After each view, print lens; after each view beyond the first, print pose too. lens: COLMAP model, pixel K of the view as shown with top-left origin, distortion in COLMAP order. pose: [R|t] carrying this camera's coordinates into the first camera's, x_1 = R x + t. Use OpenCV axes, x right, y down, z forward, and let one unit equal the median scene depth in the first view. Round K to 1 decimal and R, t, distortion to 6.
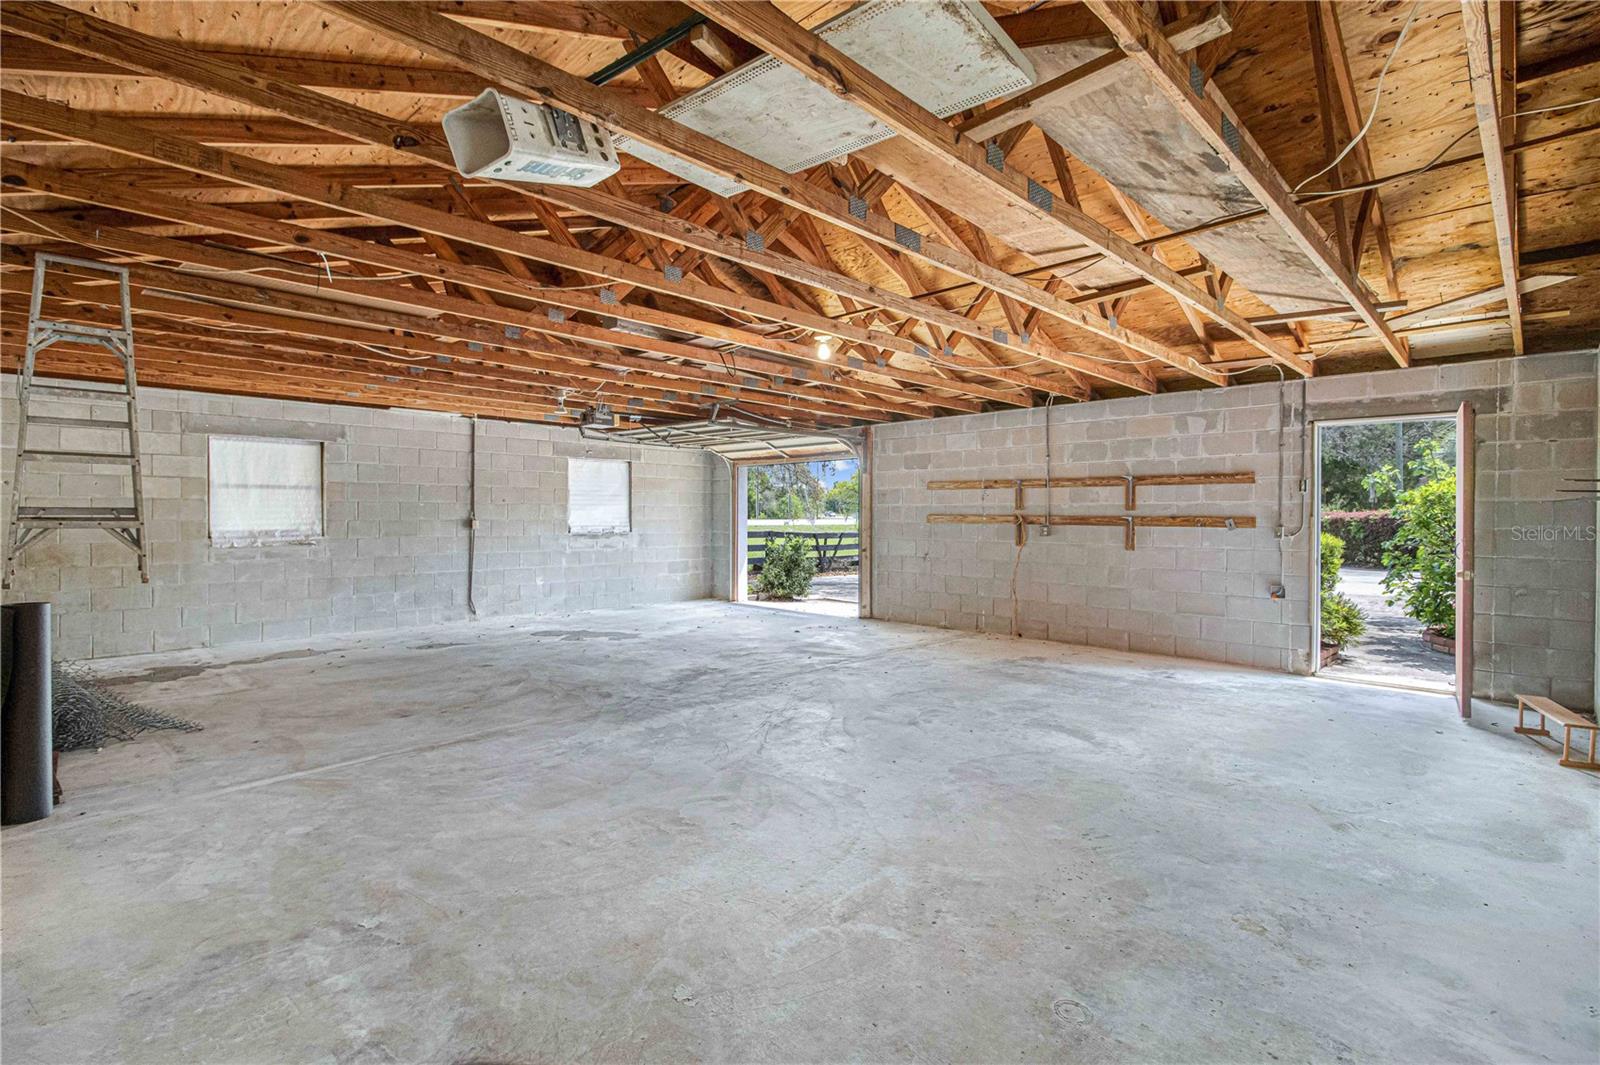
lens RADIAL K [[754.0, 0, 797.7], [0, 754.0, 509.4], [0, 0, 1]] dist [0.001487, -0.000284]
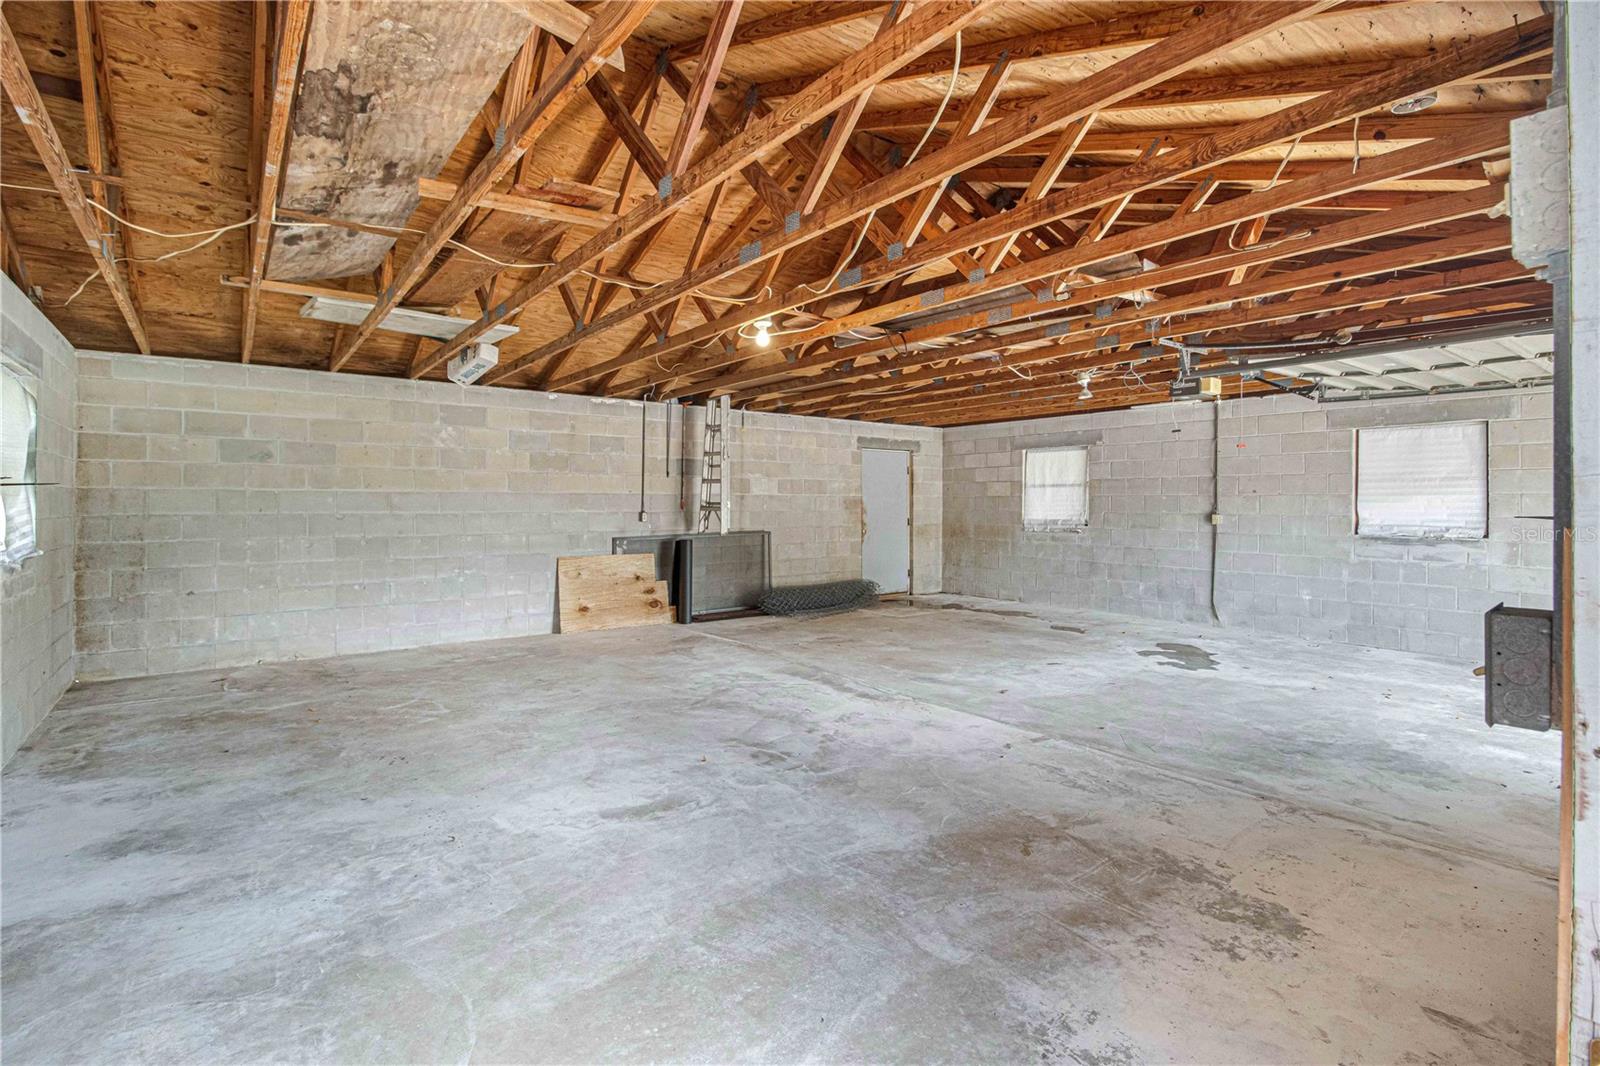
lens RADIAL K [[754.0, 0, 797.7], [0, 754.0, 509.9], [0, 0, 1]] dist [0.001487, -0.000284]
pose [[-0.146511, 0.003692, -0.989202, 0.577450], [0.000660, 0.999993, 0.003634, 0.005732], [0.989209, -0.000121, -0.146513, 0.694930]]
